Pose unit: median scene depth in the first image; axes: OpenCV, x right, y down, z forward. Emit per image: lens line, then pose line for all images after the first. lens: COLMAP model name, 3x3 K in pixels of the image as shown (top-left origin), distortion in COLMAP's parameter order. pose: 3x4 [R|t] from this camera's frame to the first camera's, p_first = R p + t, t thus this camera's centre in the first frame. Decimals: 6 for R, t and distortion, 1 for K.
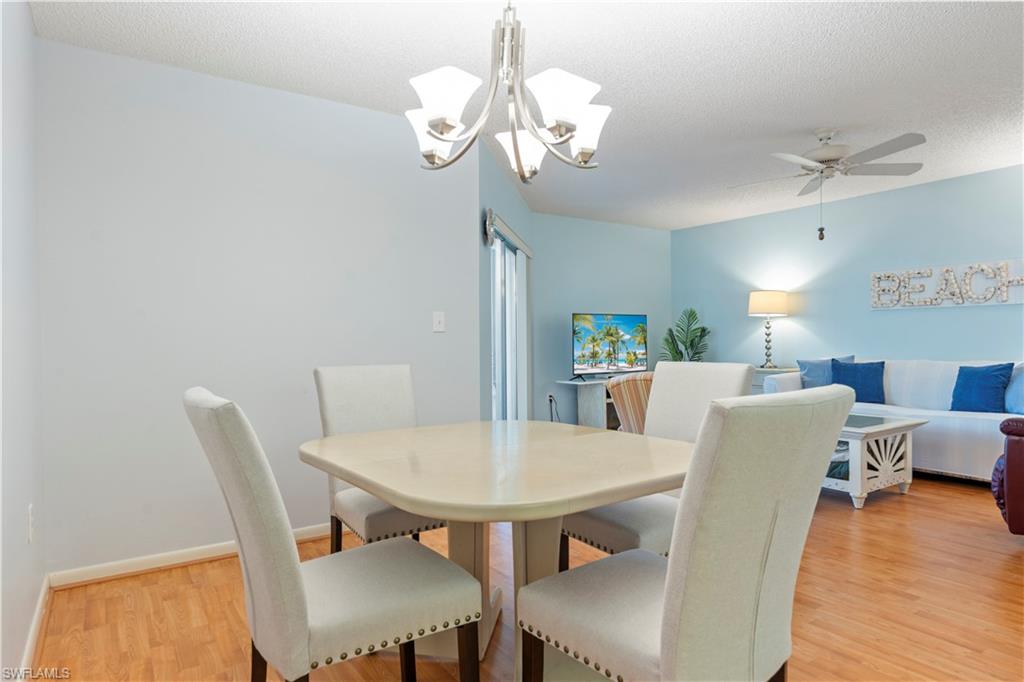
lens RADIAL K [[617.7, 0, 506.9], [0, 617.7, 344.2], [0, 0, 1]] dist [-0.004204, 0.009943]
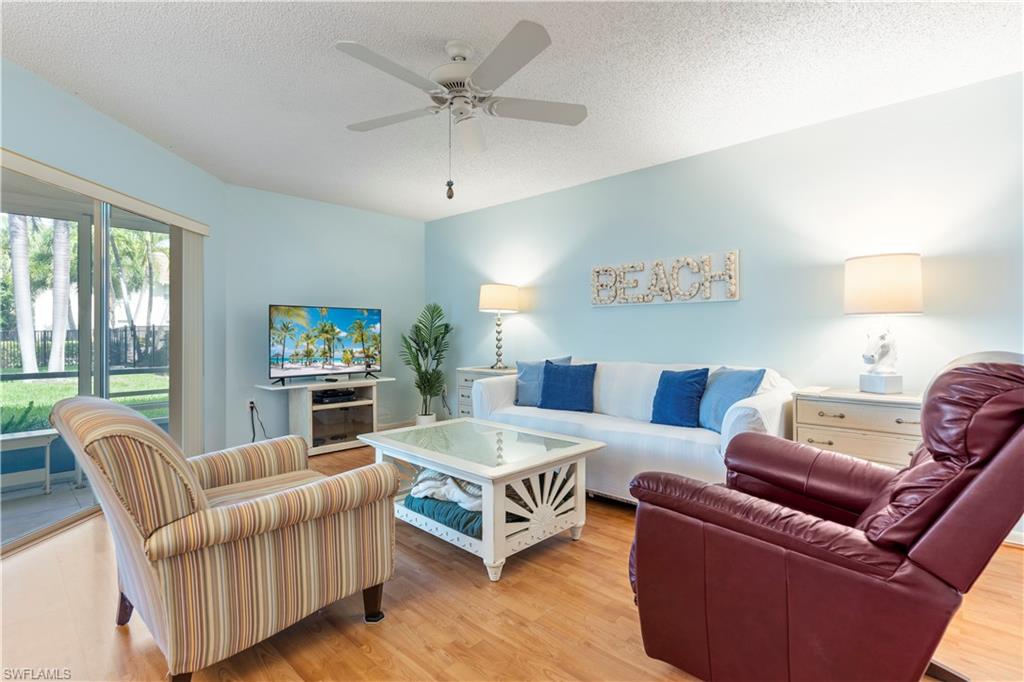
lens RADIAL K [[495.0, 0, 515.3], [0, 495.0, 334.1], [0, 0, 1]] dist [-0.012813, -0.000071]
pose [[0.977583, 0.009889, 0.210316, 0.334064], [-0.007955, 0.999918, -0.010041, -0.006757], [-0.210398, 0.008143, 0.977582, 0.312554]]
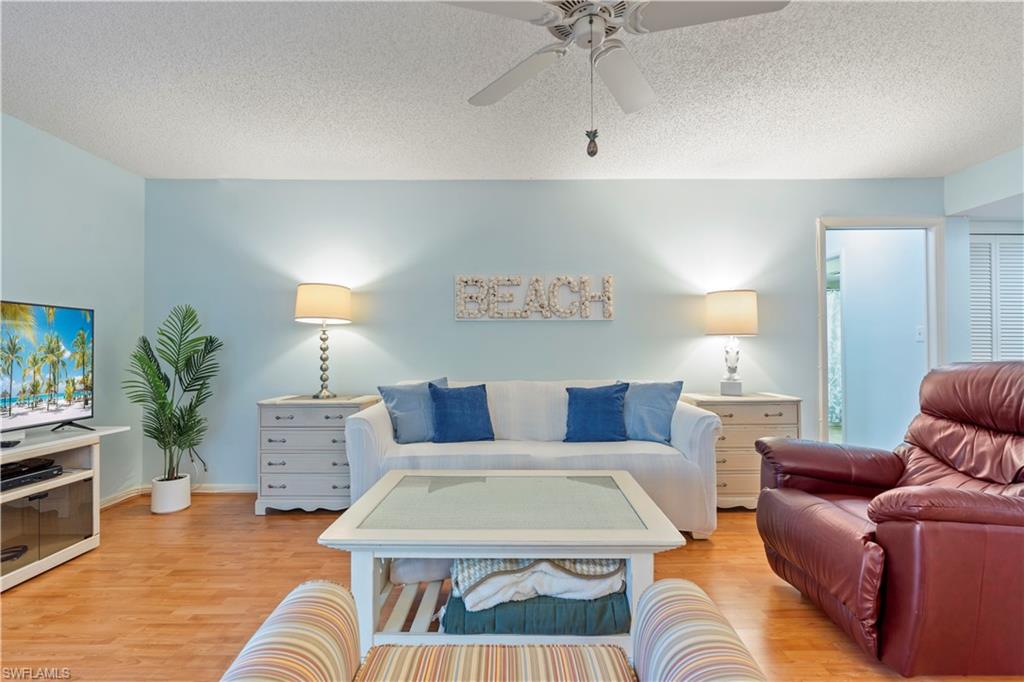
lens RADIAL K [[469.5, 0, 514.3], [0, 469.5, 344.6], [0, 0, 1]] dist [-0.008435, 0.000478]
pose [[0.558868, 0.018072, 0.829059, 0.123022], [0.004553, 0.999681, -0.024860, -0.008040], [-0.829244, 0.017668, 0.558608, 0.608224]]
